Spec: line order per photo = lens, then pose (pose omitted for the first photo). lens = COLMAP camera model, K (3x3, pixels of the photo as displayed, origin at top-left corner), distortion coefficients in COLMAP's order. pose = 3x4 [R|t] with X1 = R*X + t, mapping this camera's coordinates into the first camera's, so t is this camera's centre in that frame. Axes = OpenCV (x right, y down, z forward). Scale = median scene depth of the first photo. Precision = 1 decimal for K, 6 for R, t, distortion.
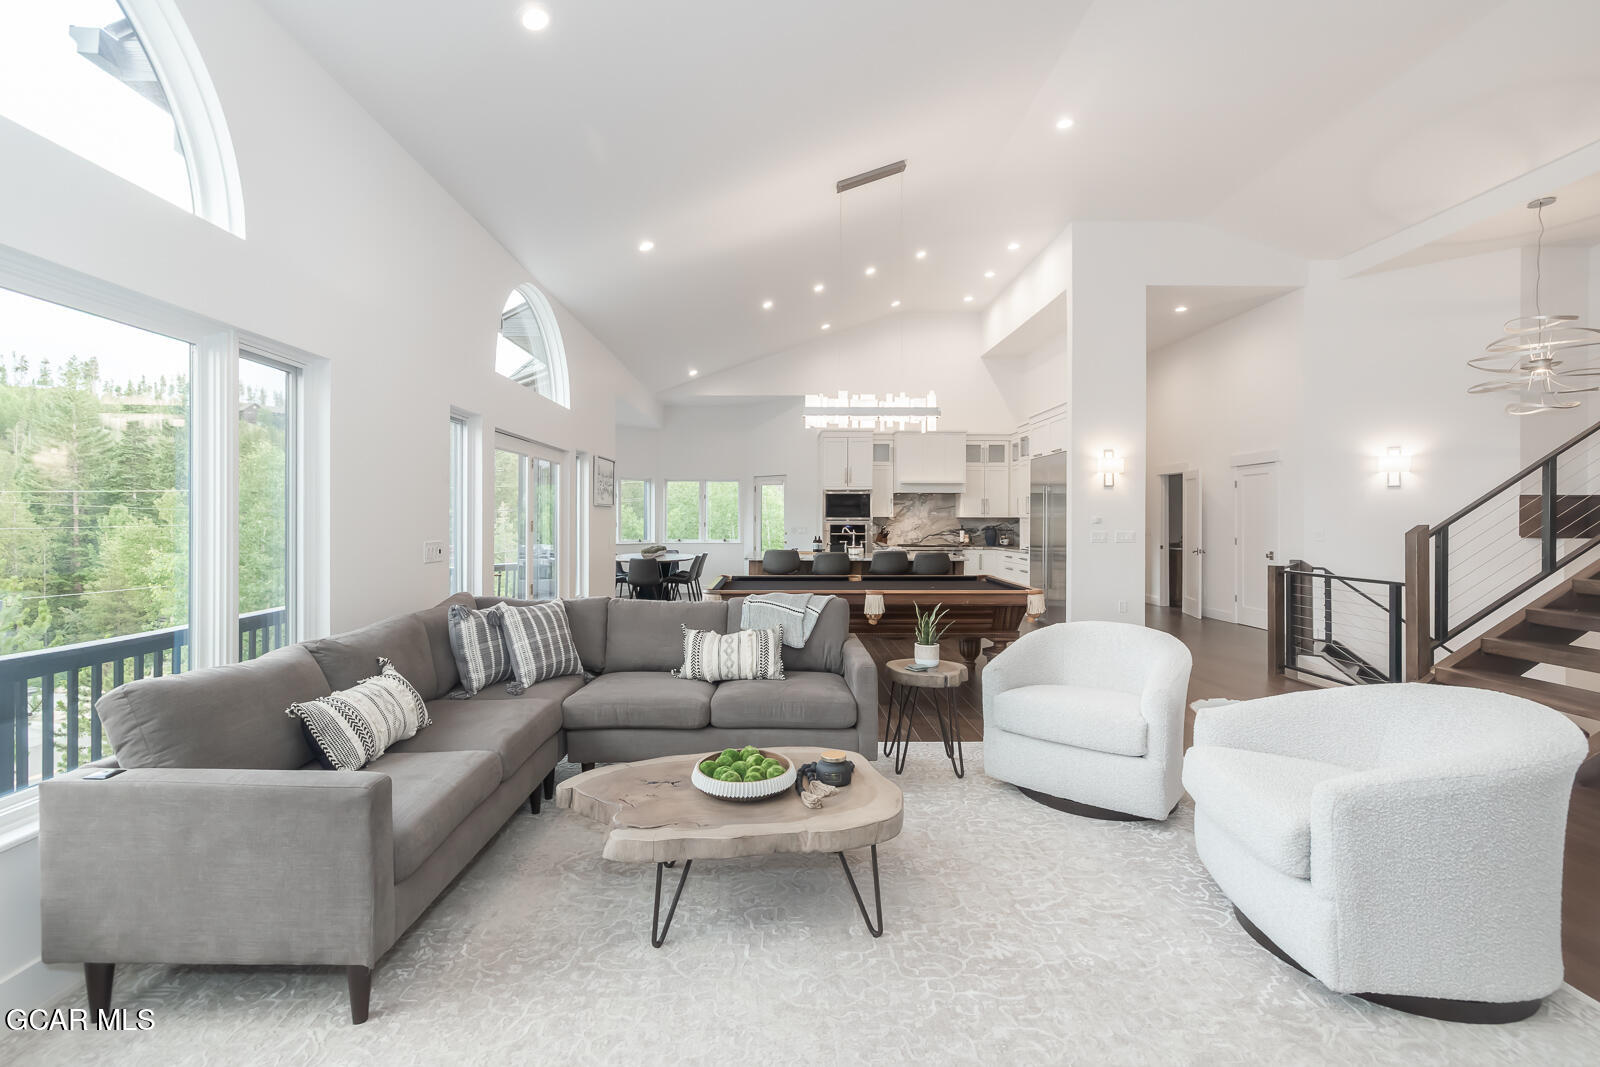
lens RADIAL K [[701.1, 0, 787.7], [0, 701.1, 520.2], [0, 0, 1]] dist [0.001510, -0.000702]
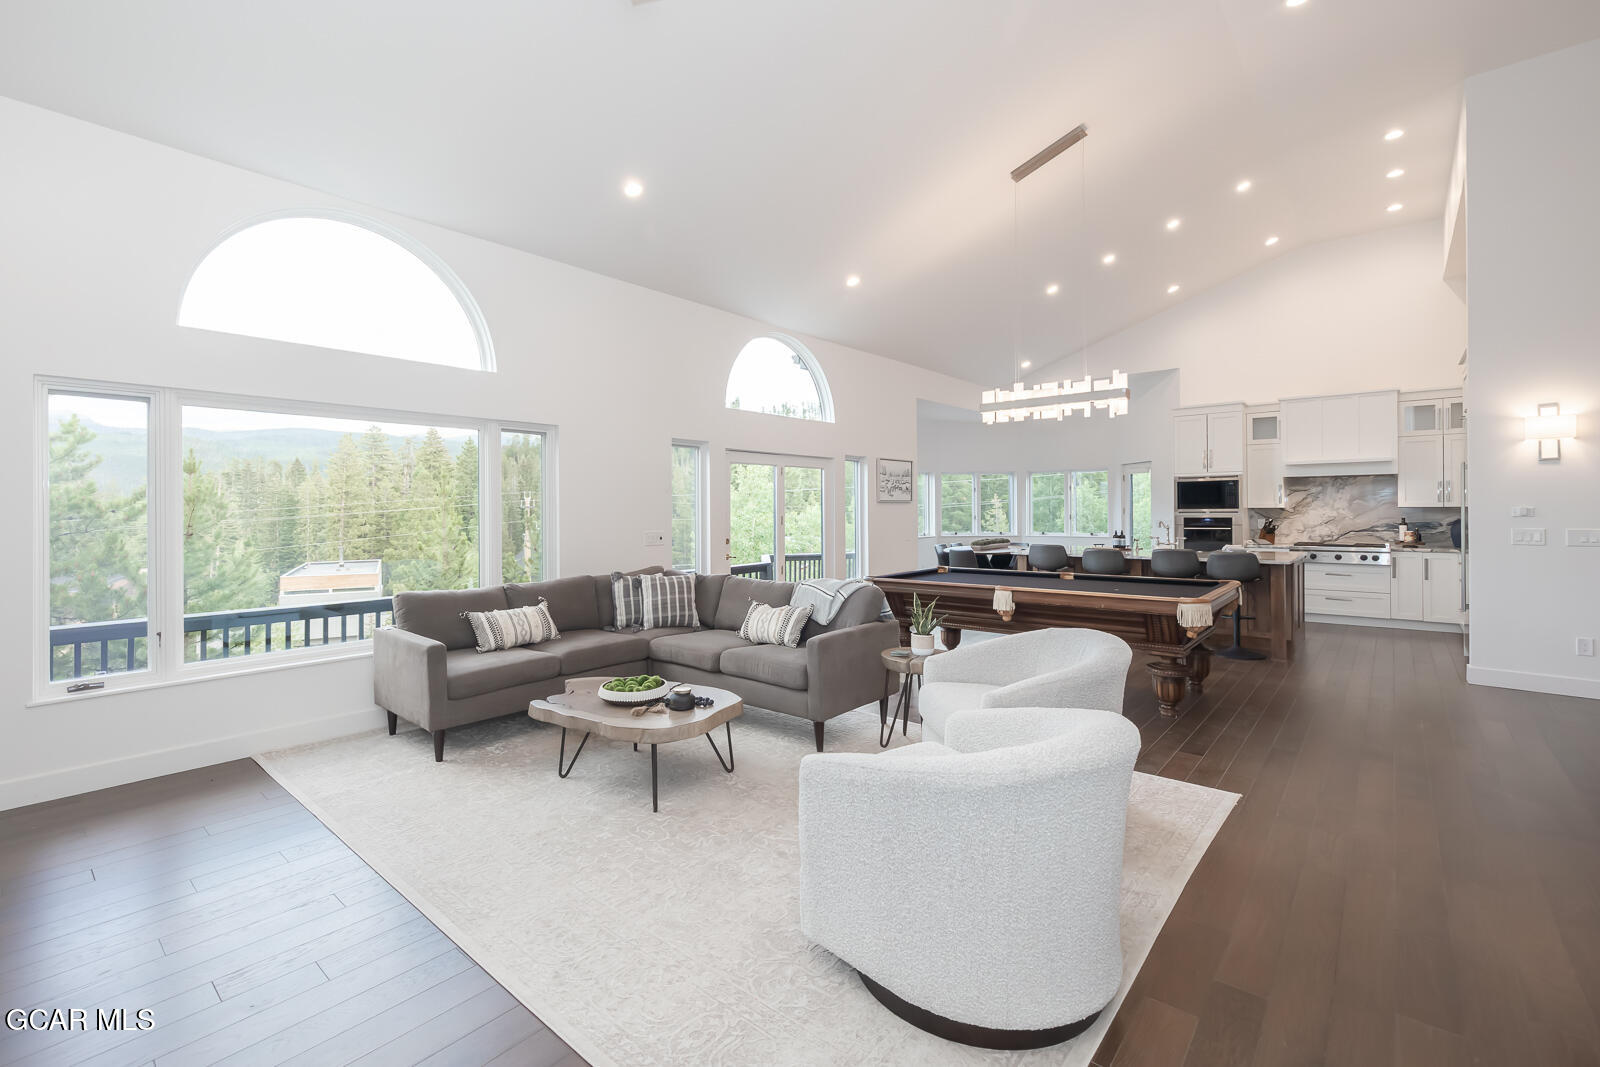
lens RADIAL K [[701.1, 0, 769.0], [0, 701.1, 508.7], [0, 0, 1]] dist [0.001510, -0.000702]
pose [[0.740833, -0.010169, -0.671612, 0.318631], [0.007686, 0.999948, -0.006662, -0.003071], [0.671645, -0.000227, 0.740873, 0.024958]]
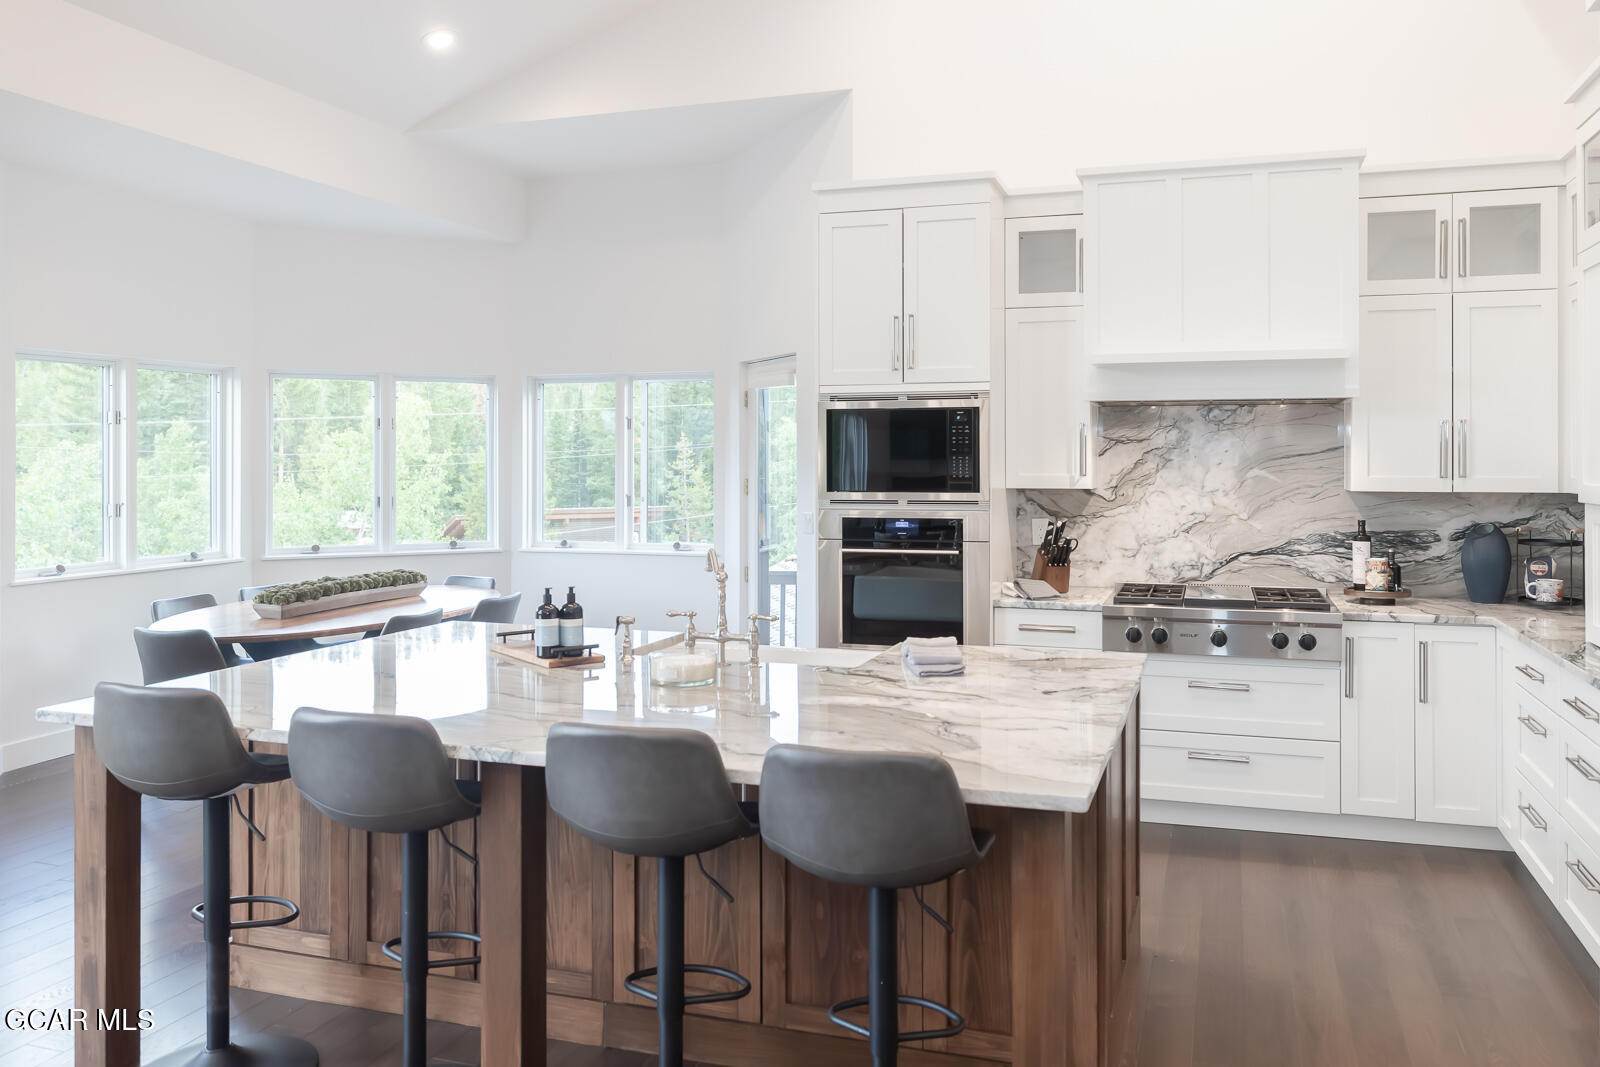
lens RADIAL K [[1209.9, 0, 850.3], [0, 1209.9, 455.3], [0, 0, 1]] dist [0.007359, -0.001831]
pose [[0.951095, -0.005222, -0.308856, 0.263318], [0.004006, 0.999982, -0.004571, -0.020217], [0.308874, 0.003110, 0.951098, 0.646771]]
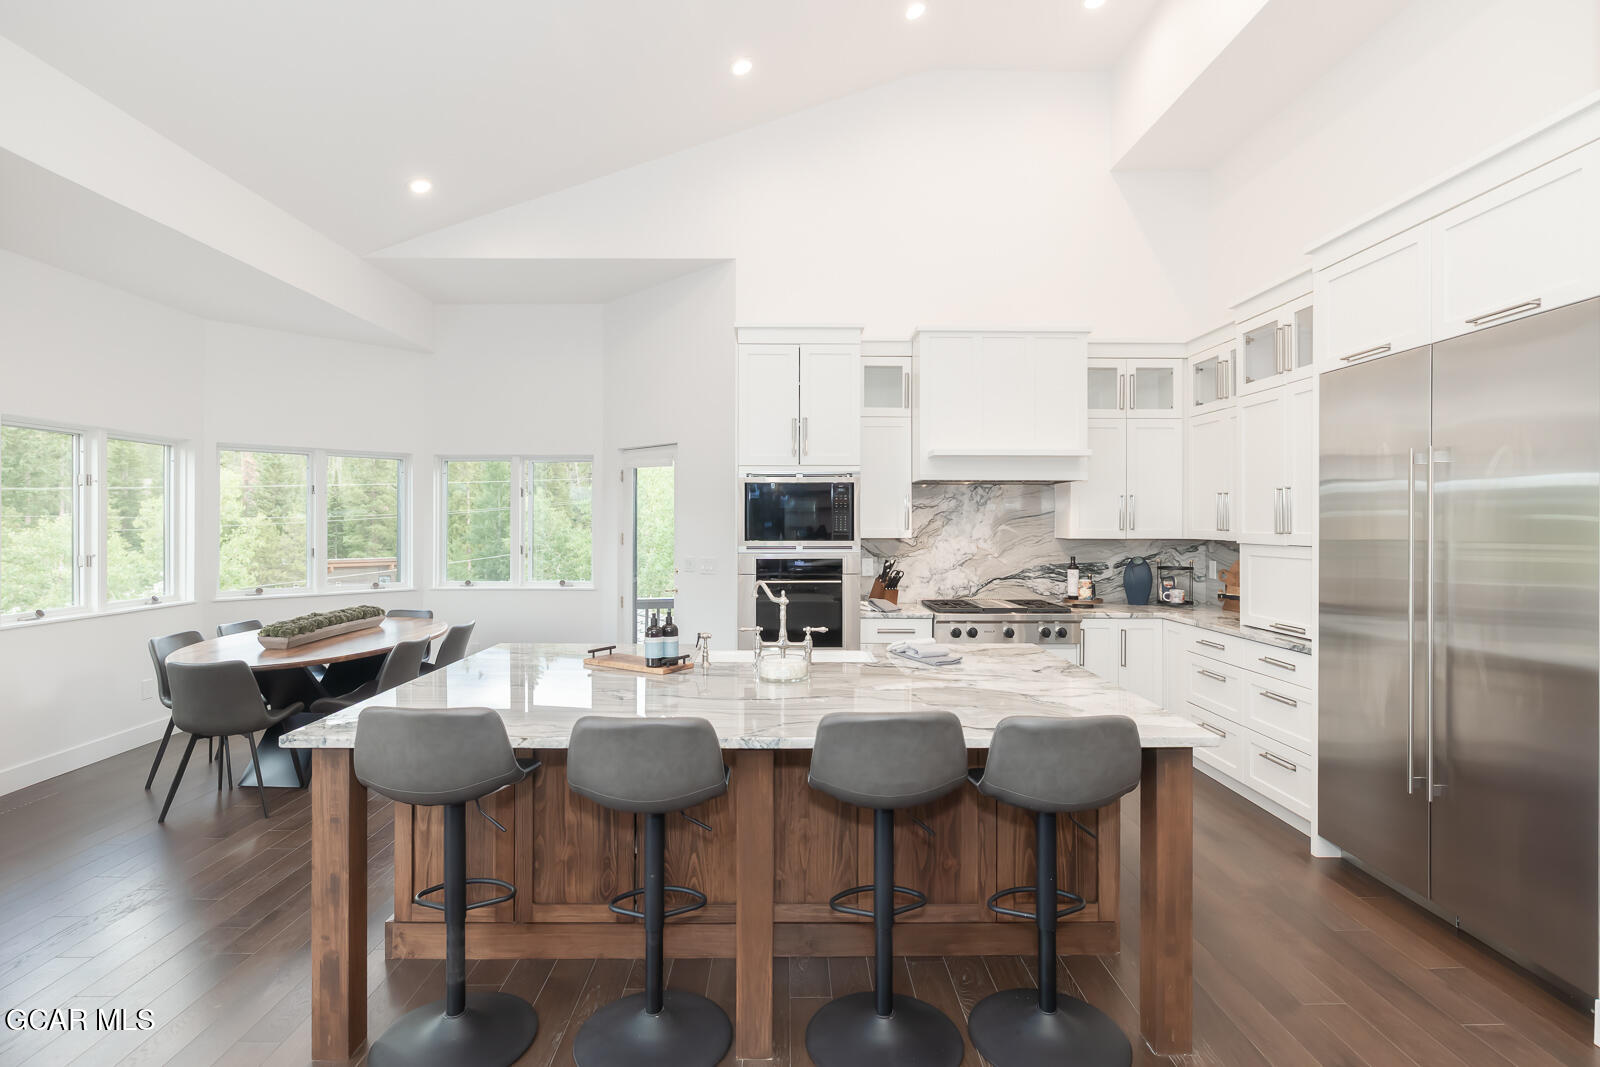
lens RADIAL K [[801.3, 0, 797.5], [0, 801.3, 522.1], [0, 0, 1]] dist [0.000223, -0.000096]
pose [[0.999997, -0.002398, 0.001117, 0.102505], [0.002400, 0.999996, -0.001764, -0.016881], [-0.001113, 0.001767, 0.999998, 0.652323]]
